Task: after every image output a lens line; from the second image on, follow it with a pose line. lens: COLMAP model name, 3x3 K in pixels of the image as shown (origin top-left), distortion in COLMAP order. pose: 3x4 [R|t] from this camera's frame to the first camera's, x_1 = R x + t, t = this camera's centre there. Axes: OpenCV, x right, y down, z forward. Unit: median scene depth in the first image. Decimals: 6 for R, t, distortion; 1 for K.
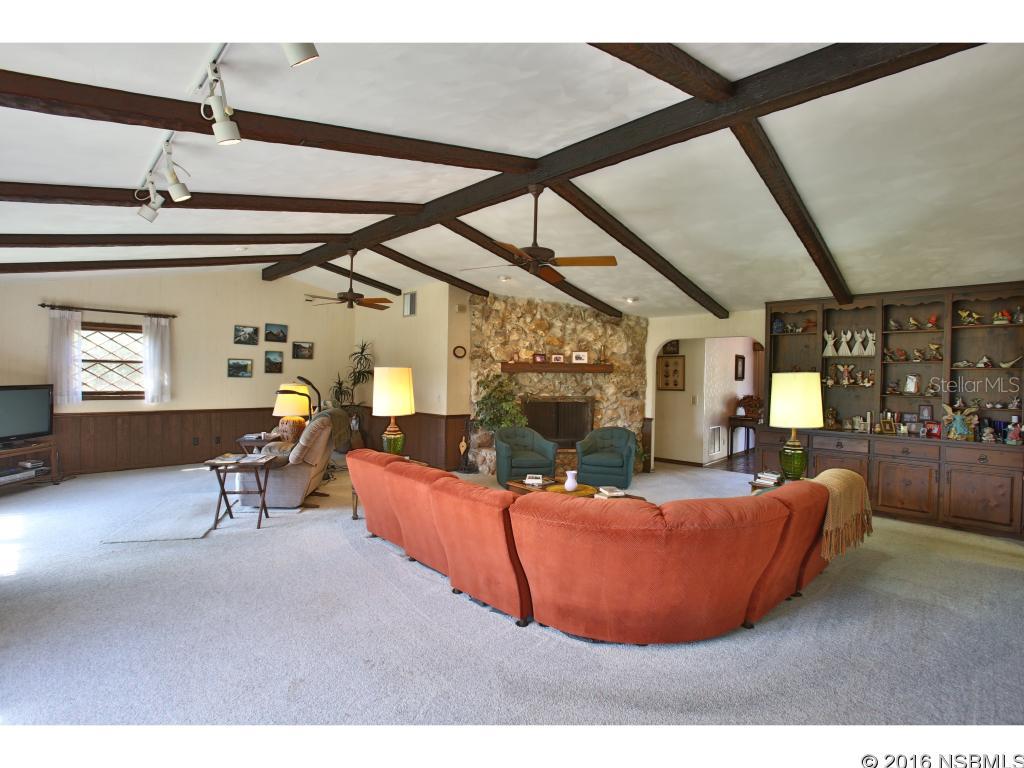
lens RADIAL K [[484.6, 0, 509.1], [0, 484.6, 383.7], [0, 0, 1]] dist [-0.024869, 0.006253]
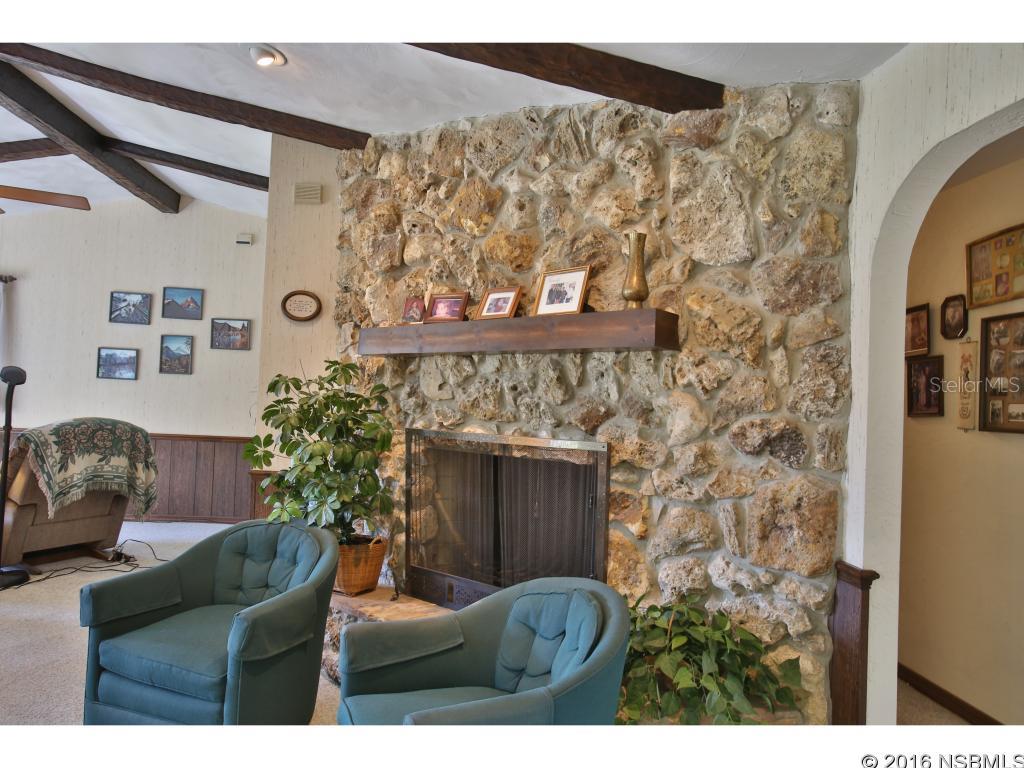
lens RADIAL K [[681.4, 0, 511.9], [0, 681.4, 379.4], [0, 0, 1]] dist [-0.009707, 0.000565]
pose [[0.771623, -0.004343, -0.636066, 0.358172], [-0.038103, 0.997865, -0.053037, 0.013709], [0.634938, 0.065161, 0.769810, 0.689797]]
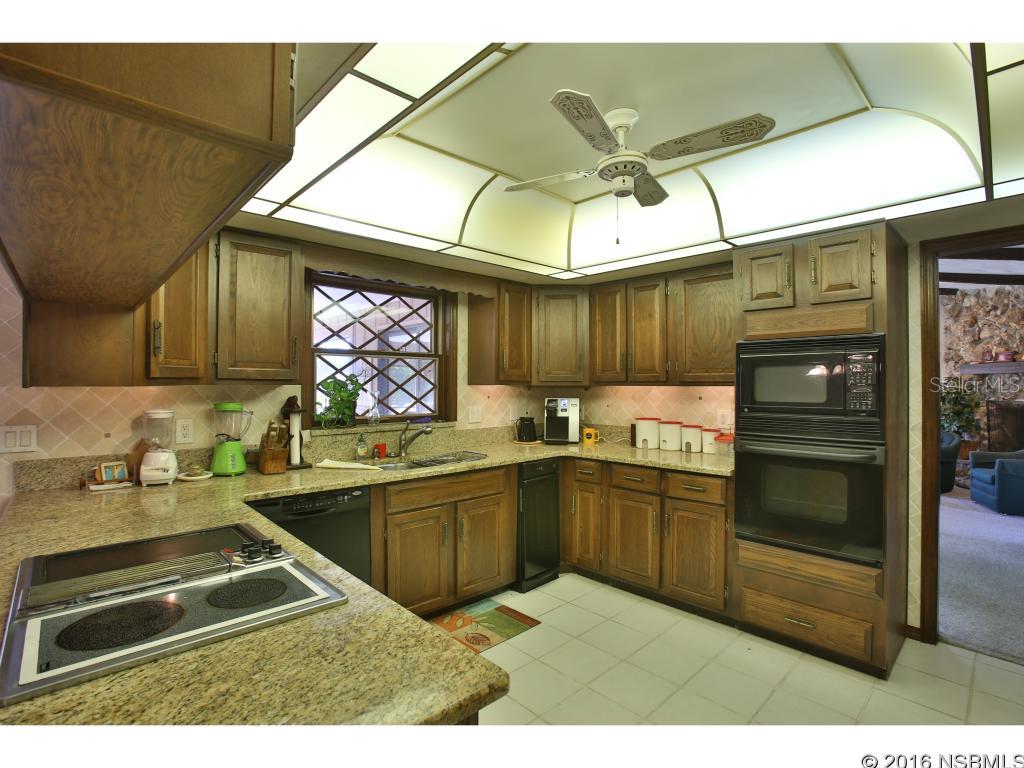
lens RADIAL K [[484.6, 0, 502.5], [0, 484.6, 386.5], [0, 0, 1]] dist [-0.024869, 0.006253]
pose [[-0.036569, -0.012510, -0.999253, 0.904867], [-0.009399, 0.999882, -0.012174, 0.017856], [0.999287, 0.008946, -0.036682, 0.155816]]
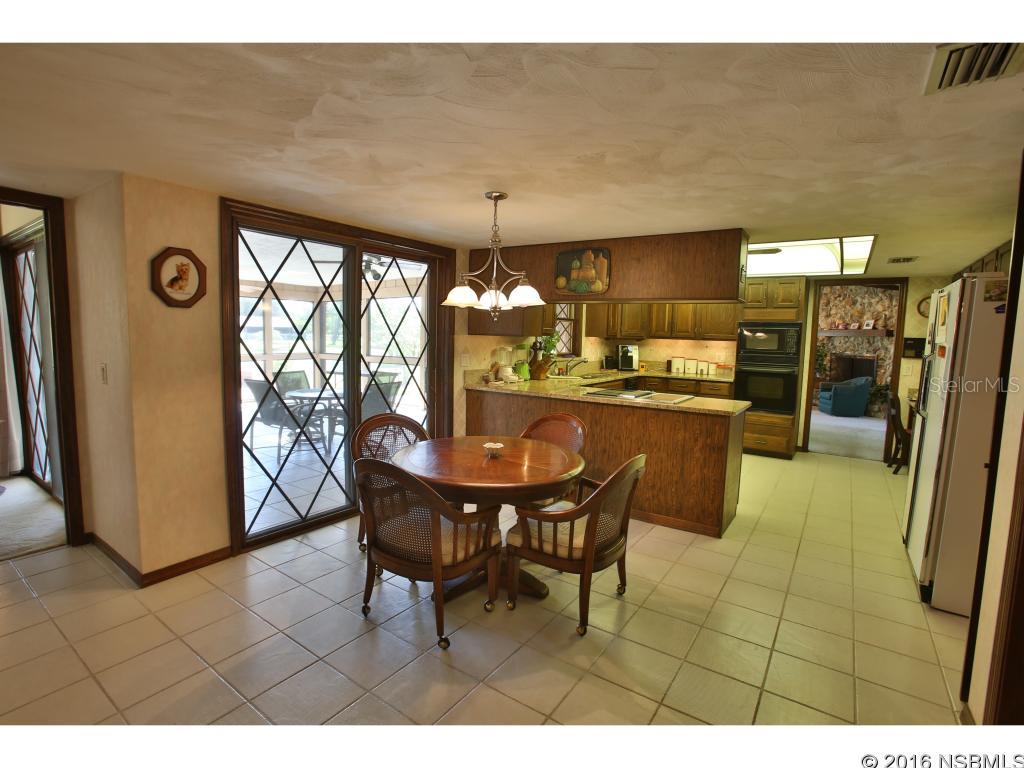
lens RADIAL K [[484.6, 0, 514.0], [0, 484.6, 380.7], [0, 0, 1]] dist [-0.024869, 0.006253]
pose [[0.179629, 0.082667, -0.980255, 1.242754], [-0.031282, 0.996439, 0.078300, 0.025386], [0.983237, 0.016599, 0.181576, -0.176585]]
